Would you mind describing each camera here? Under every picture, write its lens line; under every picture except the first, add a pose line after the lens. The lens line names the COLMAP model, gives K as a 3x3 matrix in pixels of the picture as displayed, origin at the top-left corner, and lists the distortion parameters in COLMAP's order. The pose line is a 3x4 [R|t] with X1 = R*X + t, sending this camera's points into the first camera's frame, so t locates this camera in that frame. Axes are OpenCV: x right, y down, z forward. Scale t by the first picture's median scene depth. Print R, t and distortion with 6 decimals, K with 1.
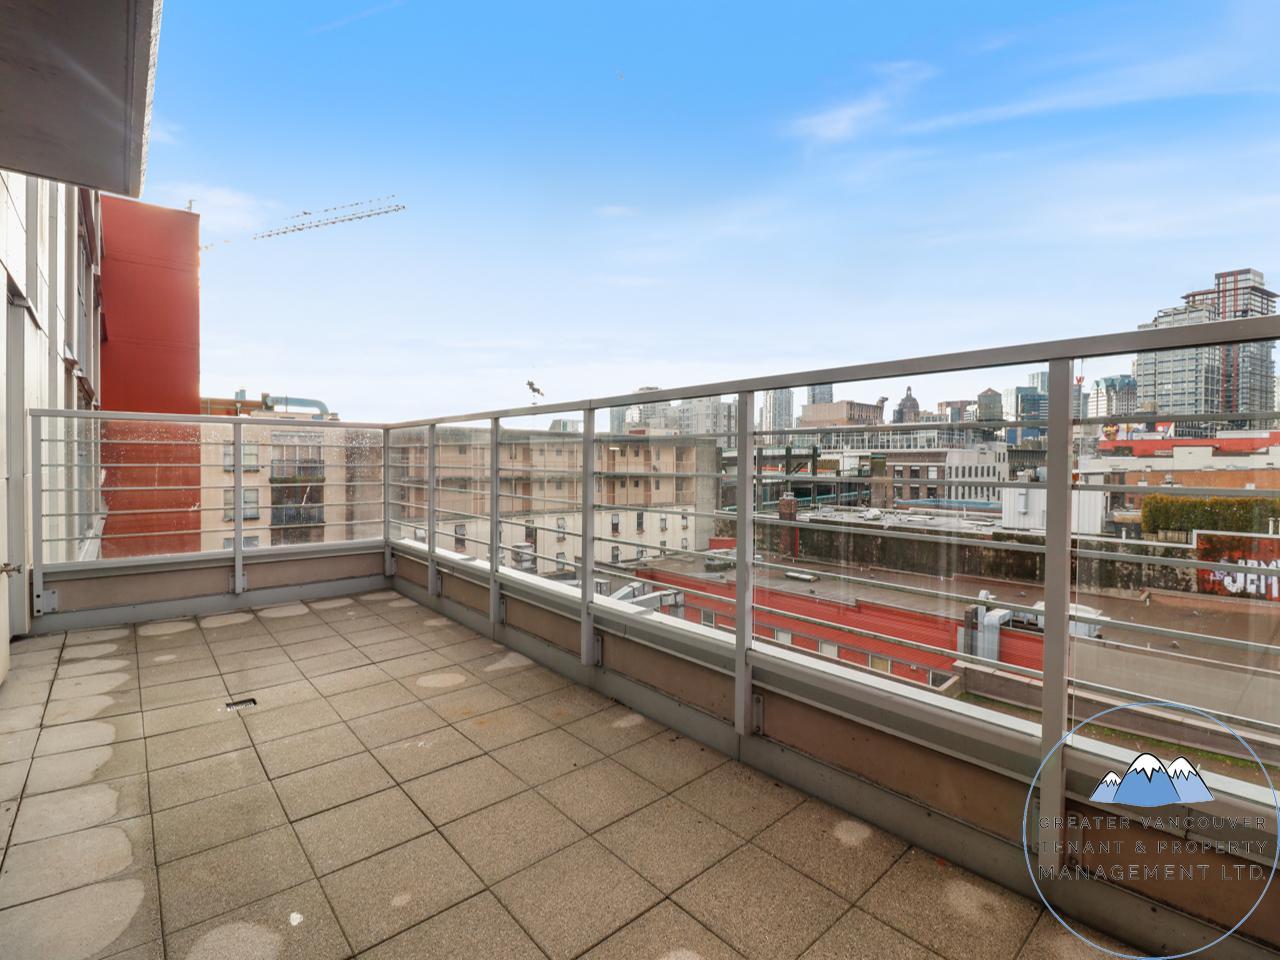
lens RADIAL K [[601.8, 0, 643.1], [0, 601.8, 471.3], [0, 0, 1]] dist [0.009448, -0.013093]
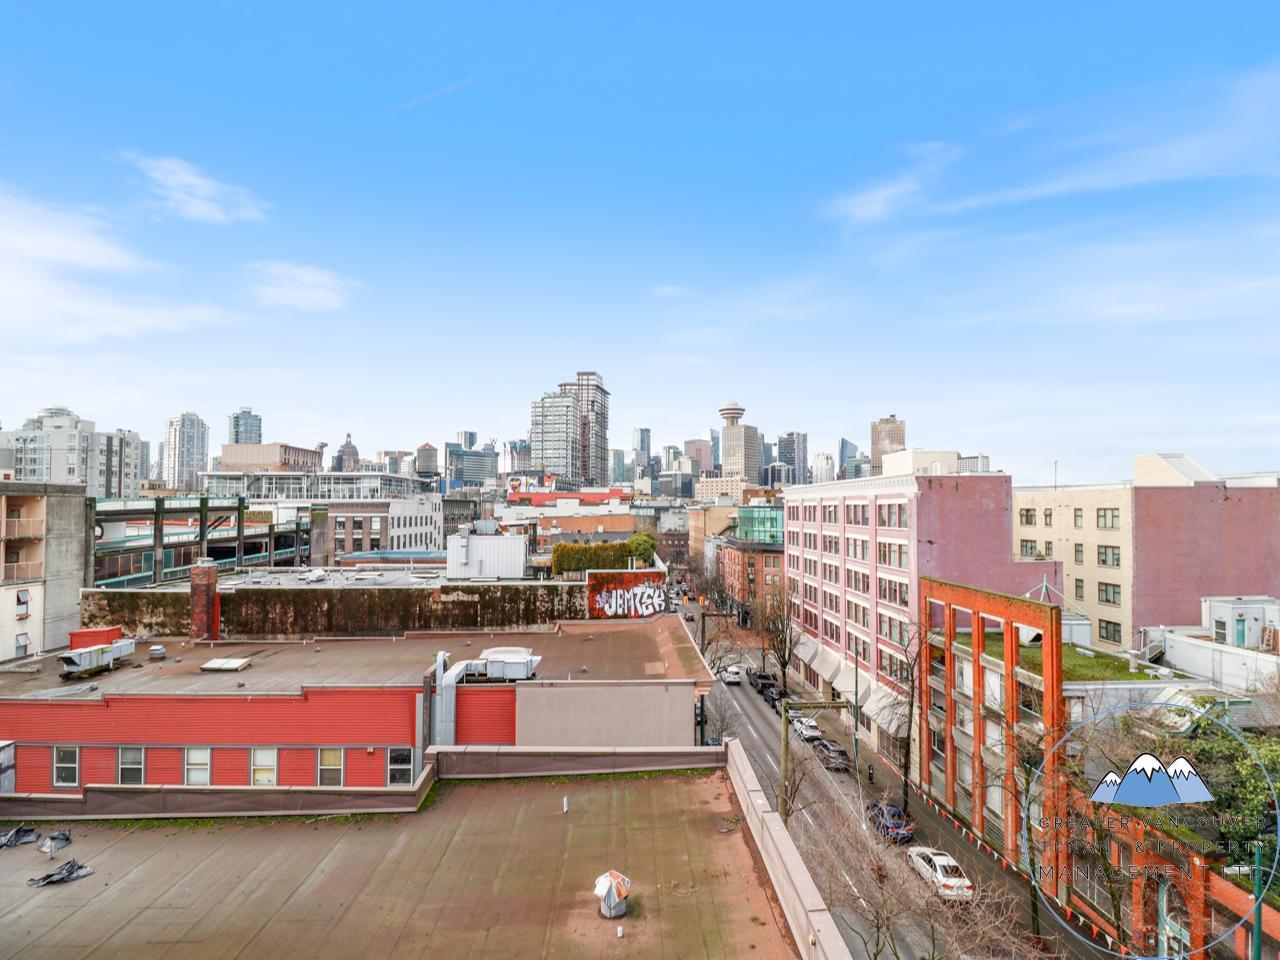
lens RADIAL K [[601.8, 0, 636.1], [0, 601.8, 485.4], [0, 0, 1]] dist [0.009448, -0.013093]
pose [[0.650621, 0.023748, 0.759031, 0.003643], [0.018128, 0.998740, -0.046787, -0.007418], [-0.759186, 0.044201, 0.649371, 0.029629]]
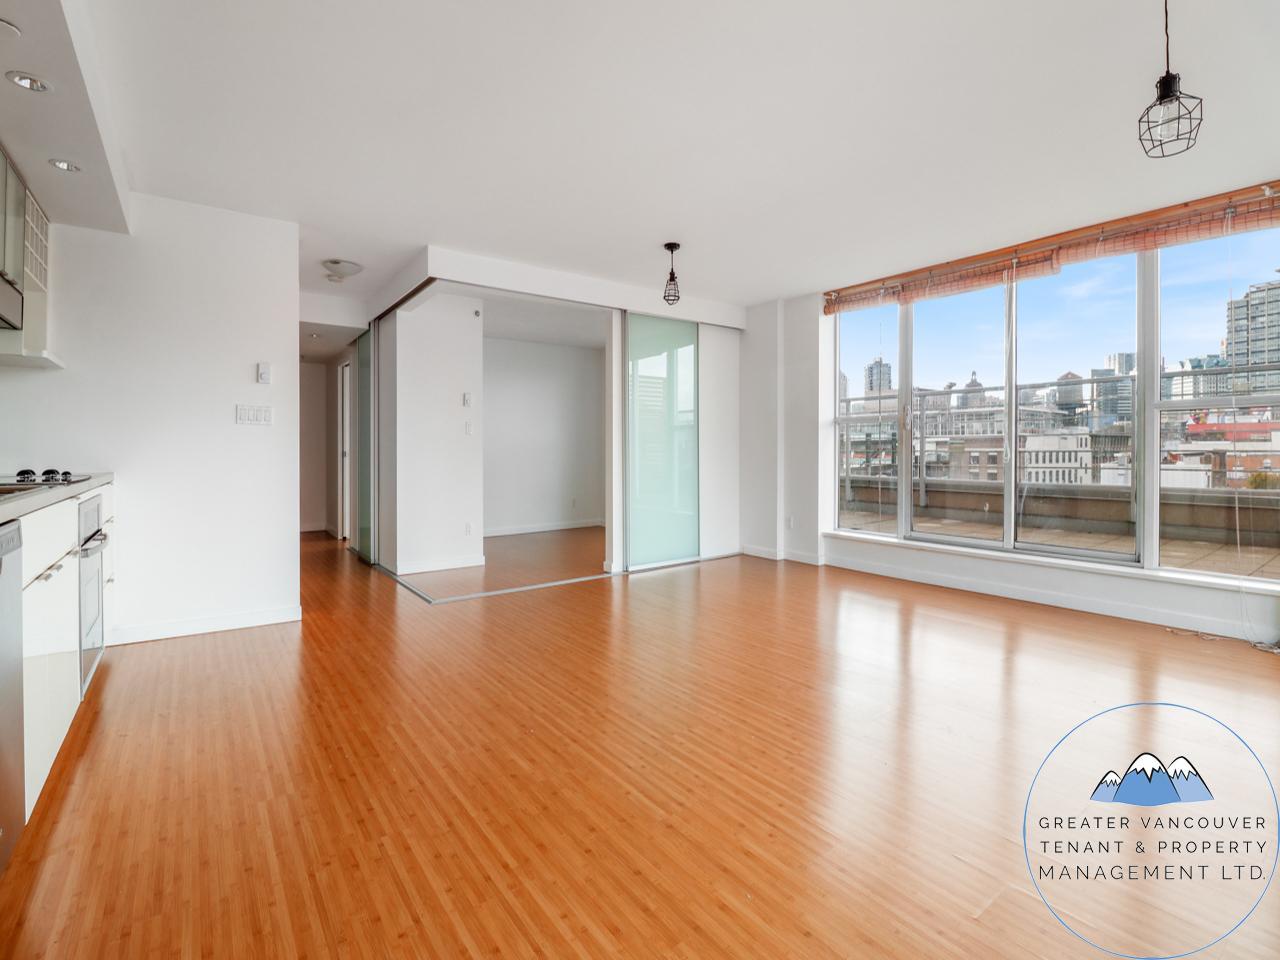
lens RADIAL K [[601.8, 0, 637.5], [0, 601.8, 454.9], [0, 0, 1]] dist [0.009448, -0.013093]
pose [[0.995943, -0.006836, -0.089721, -0.054091], [0.005842, 0.999919, -0.011335, 0.005780], [0.089792, 0.010765, 0.995902, -0.053863]]
